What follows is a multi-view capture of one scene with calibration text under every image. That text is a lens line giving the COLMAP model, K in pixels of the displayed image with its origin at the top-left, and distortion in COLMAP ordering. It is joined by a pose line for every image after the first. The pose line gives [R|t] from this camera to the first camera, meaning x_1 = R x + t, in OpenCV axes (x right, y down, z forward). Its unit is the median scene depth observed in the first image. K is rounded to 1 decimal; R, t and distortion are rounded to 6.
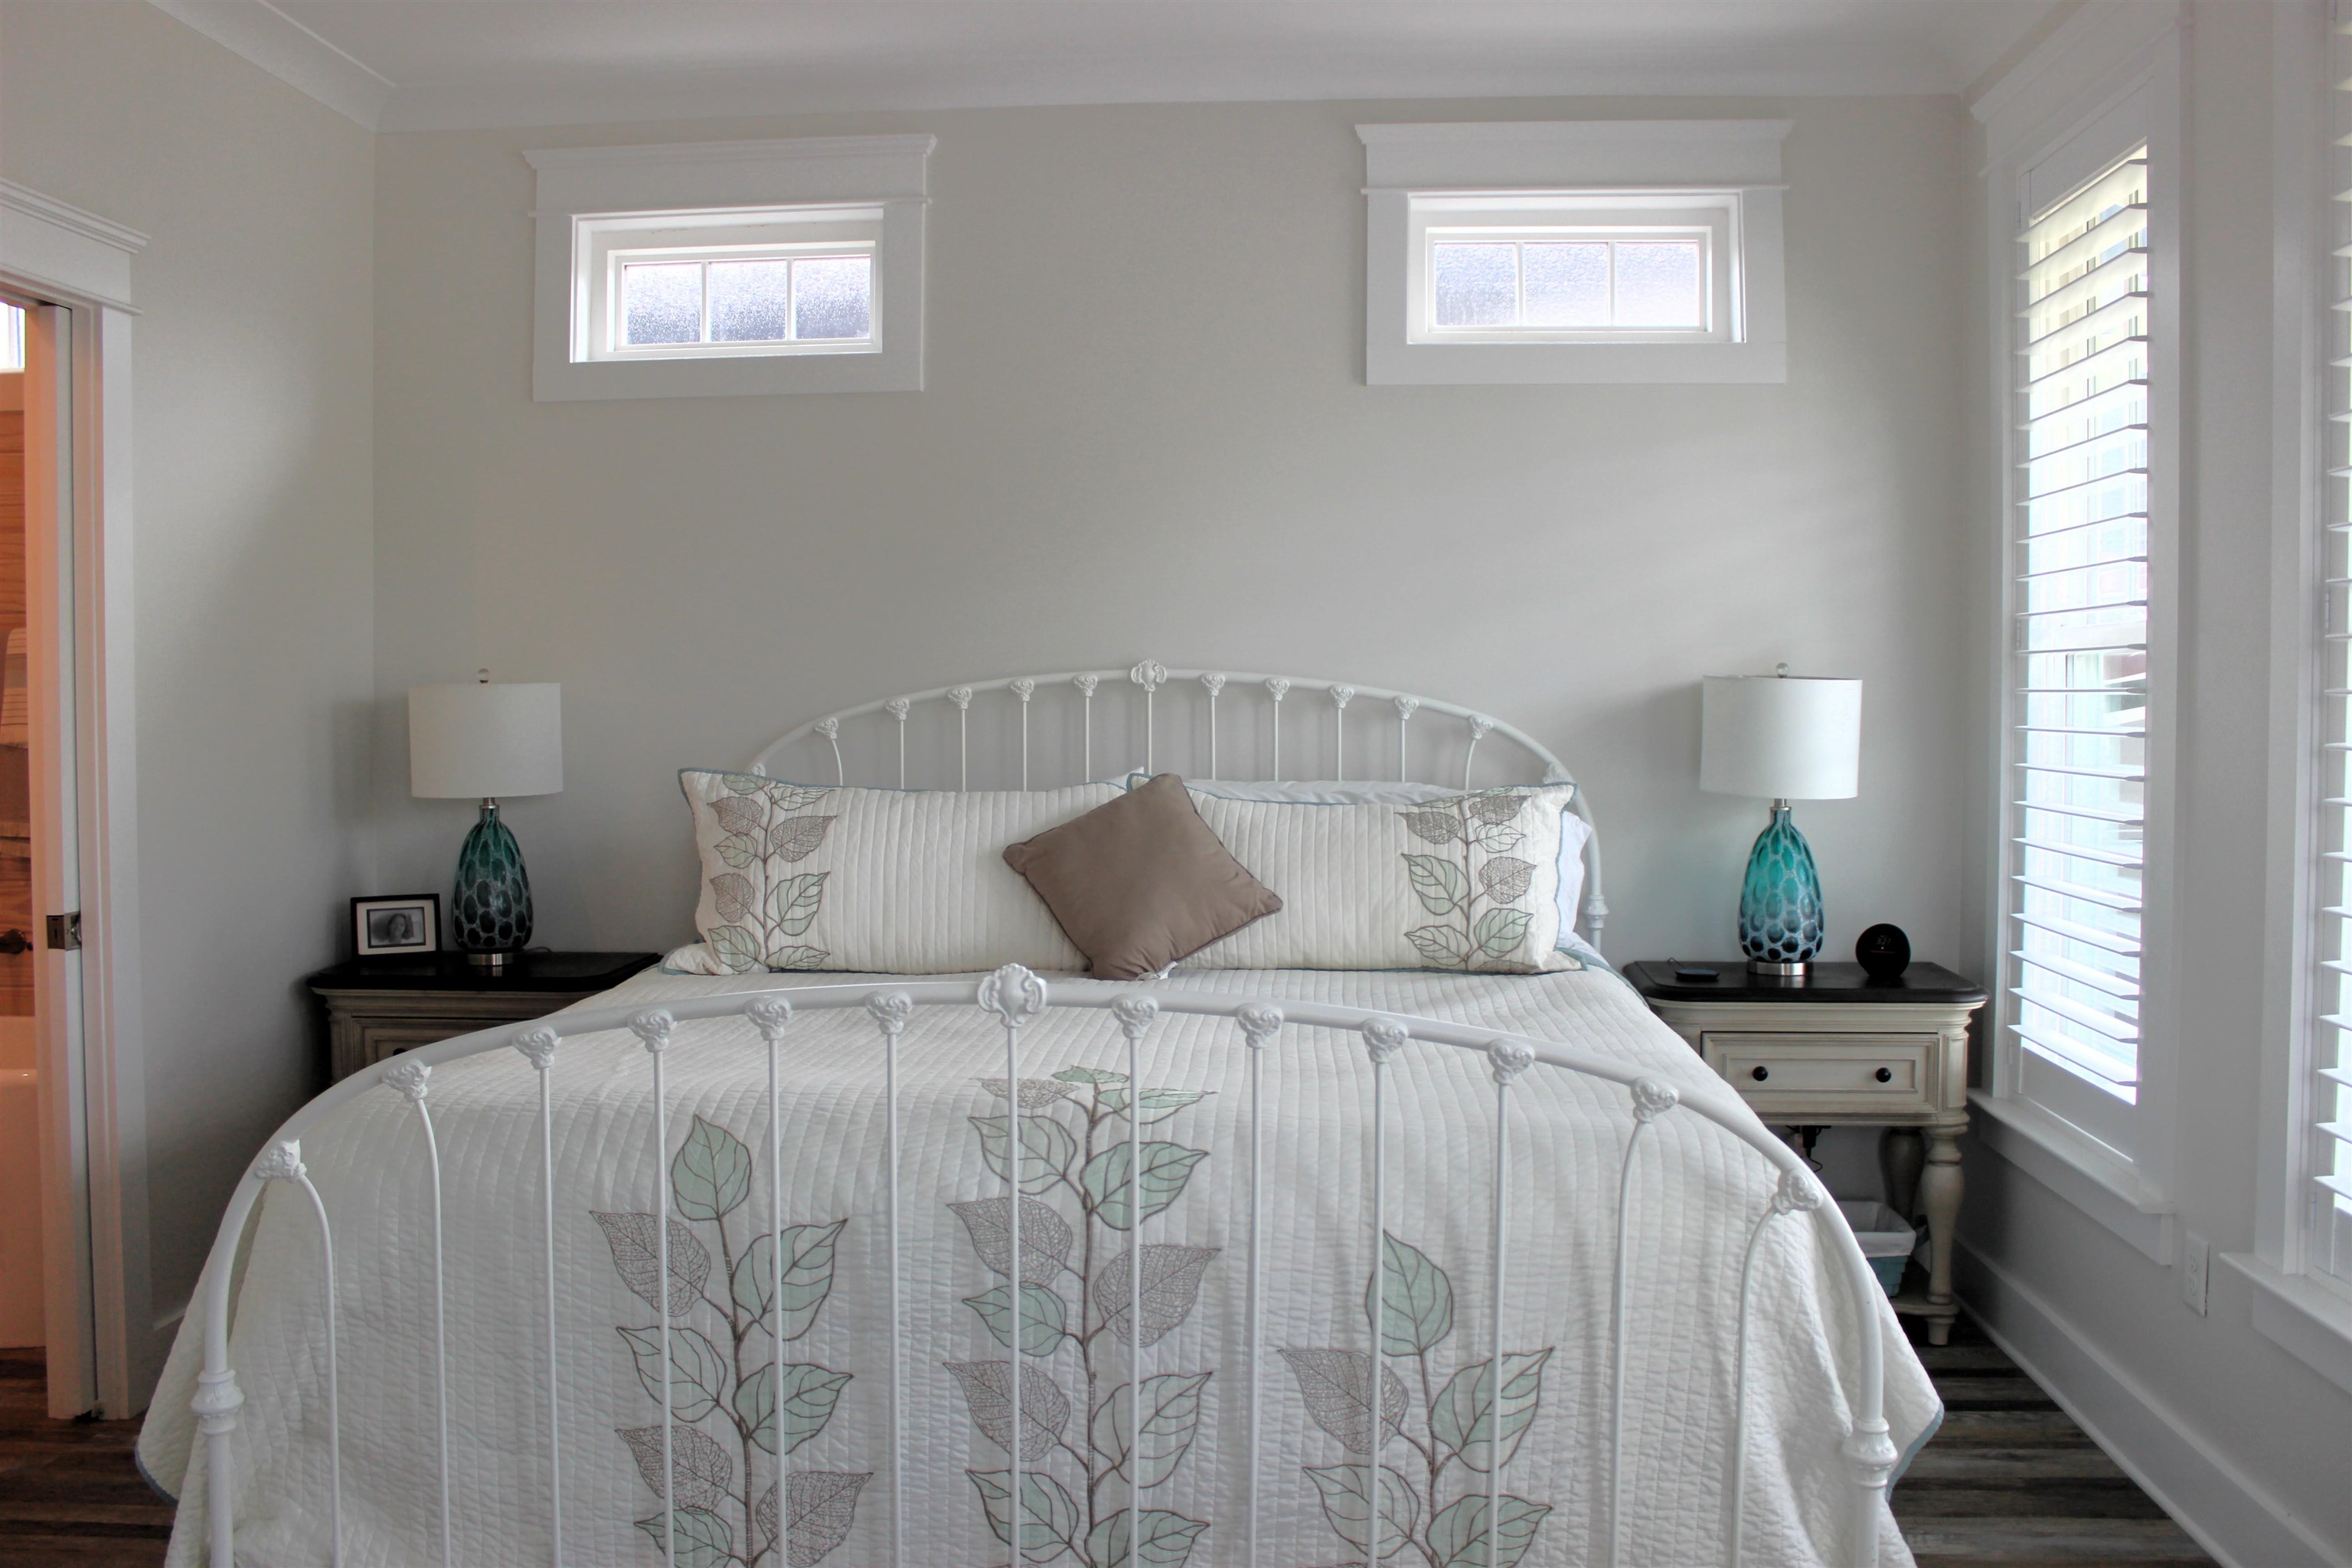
lens RADIAL K [[1972.2, 0, 1176.0], [0, 1972.2, 784.0], [0, 0, 1]] dist [-0.158817, 0.136474]
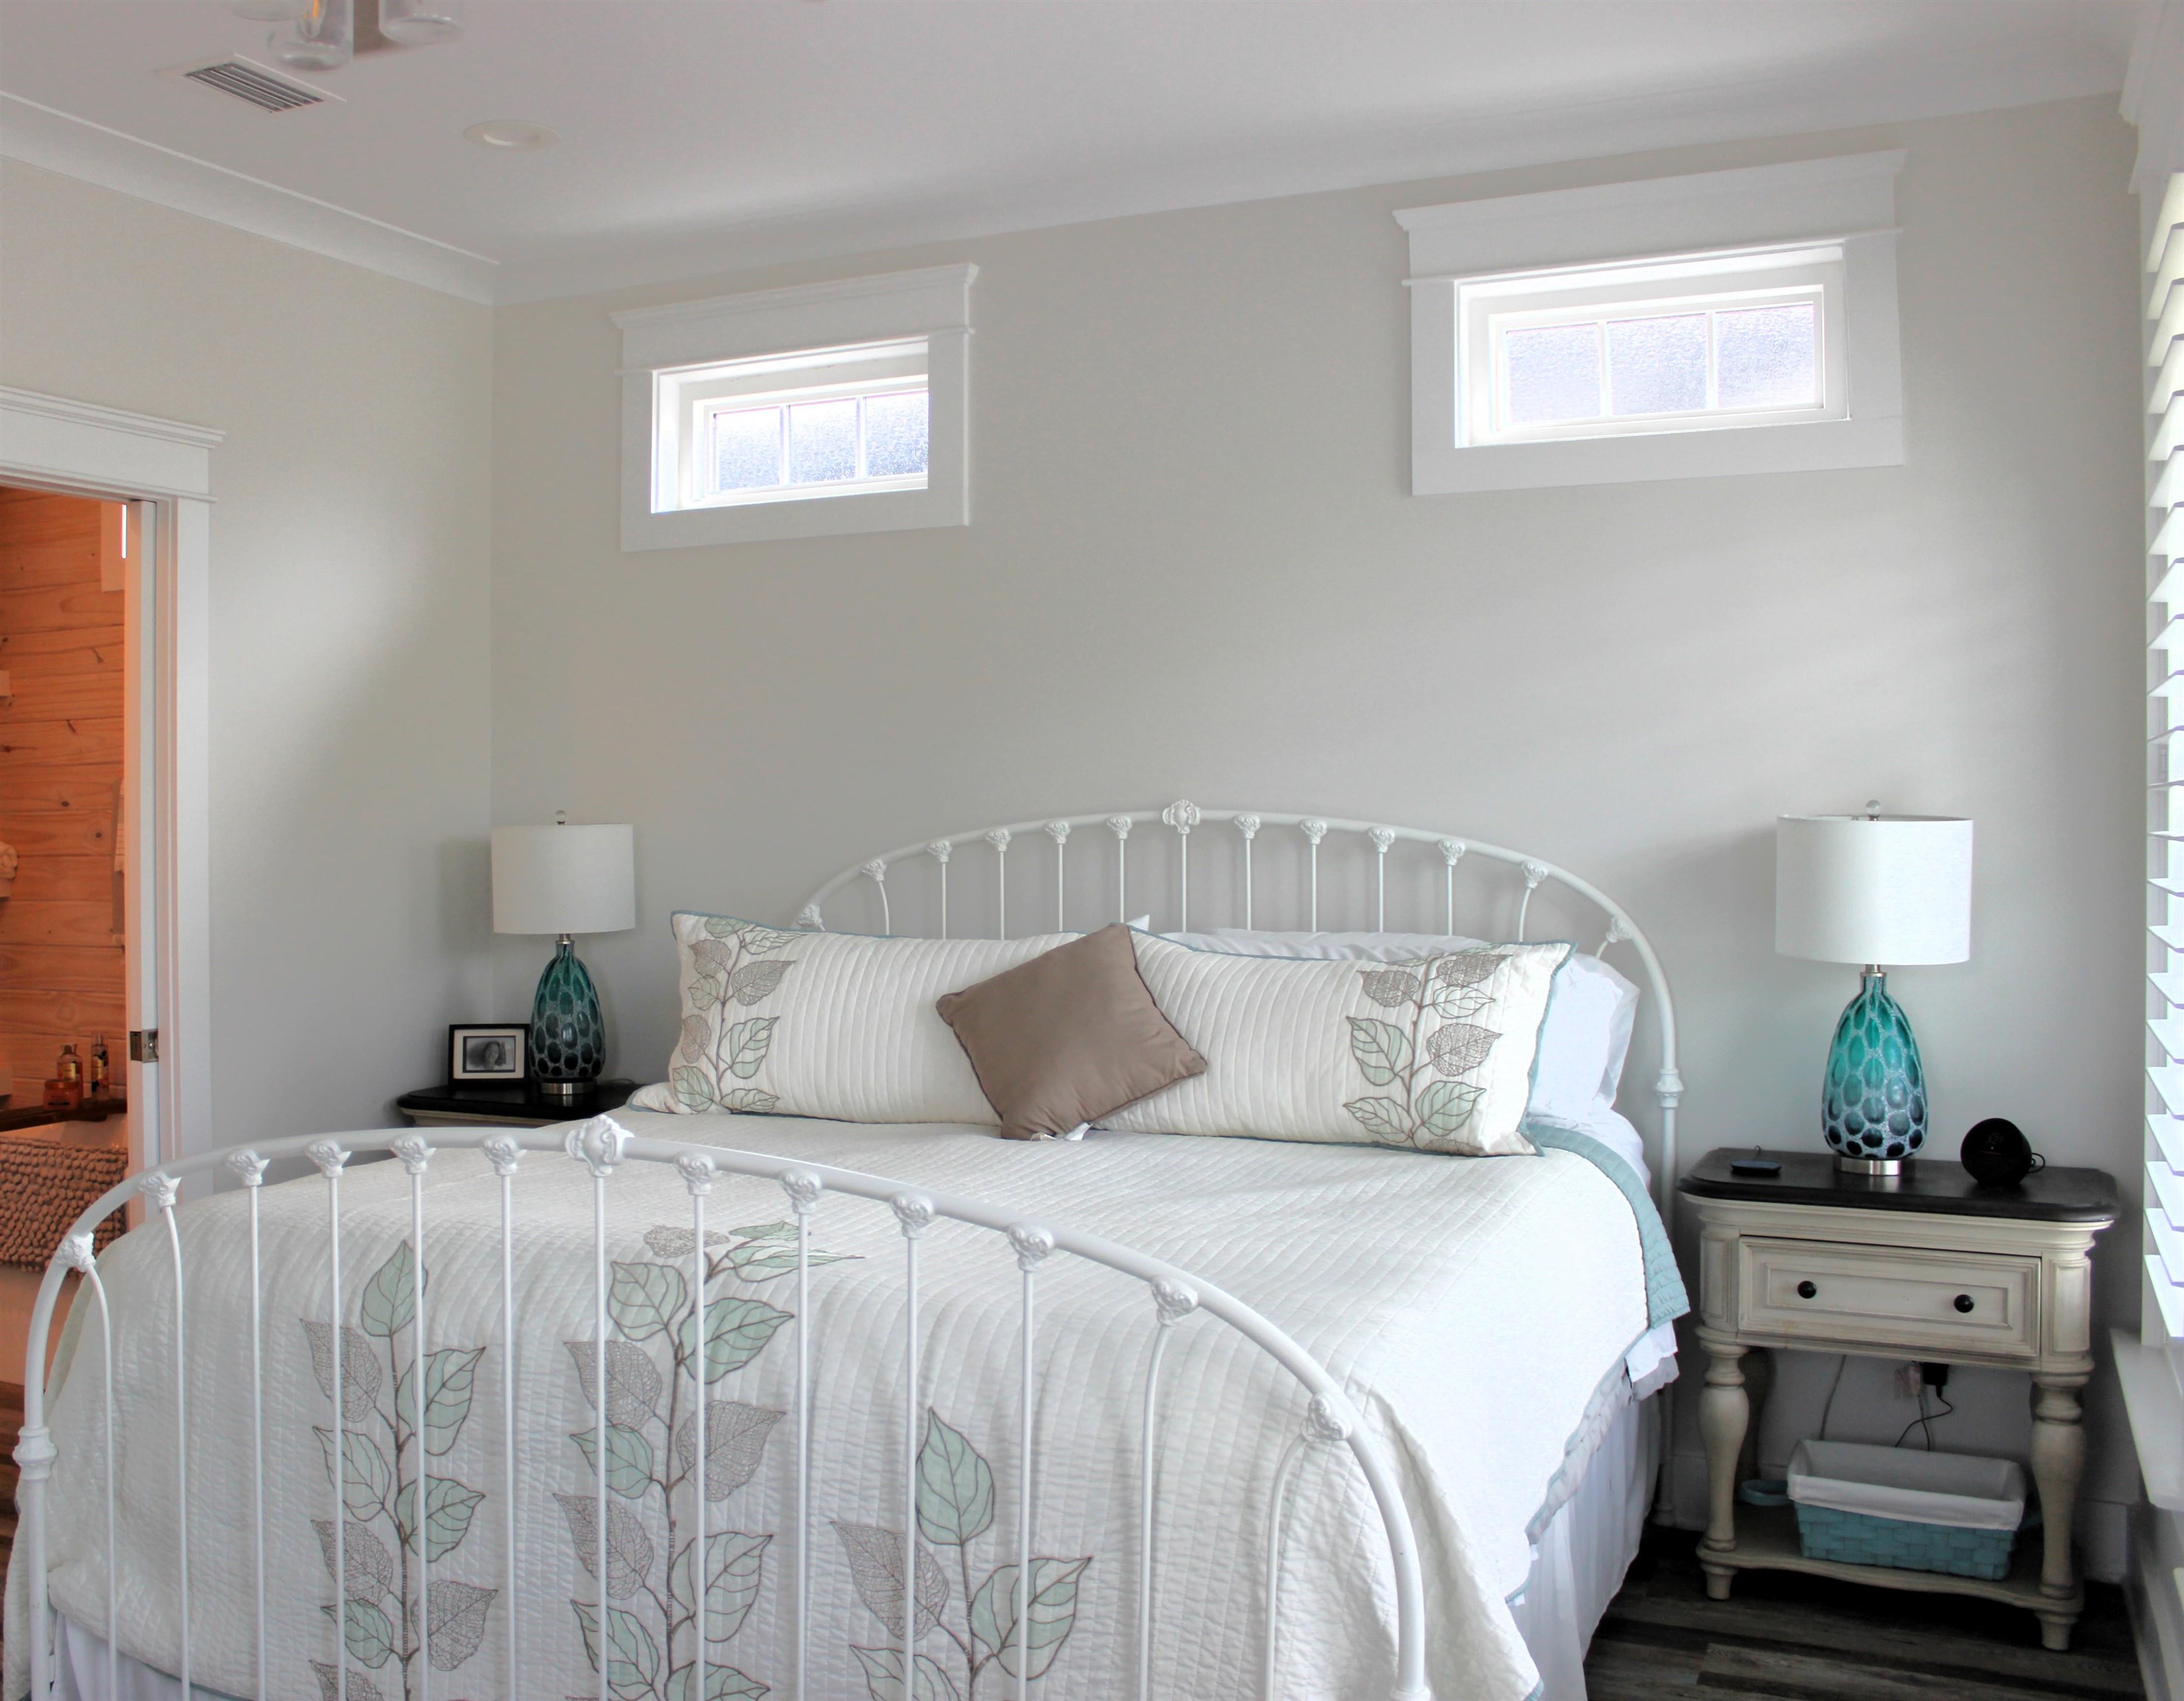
lens RADIAL K [[2129.7, 0, 866.4], [0, 2129.7, 851.7], [0, 0, 1]] dist [-0.155877, 0.124649]
pose [[0.918436, 0.003226, -0.395557, 0.299844], [-0.014009, 0.999605, -0.024376, -0.014004], [0.395322, 0.027929, 0.918118, 0.013269]]
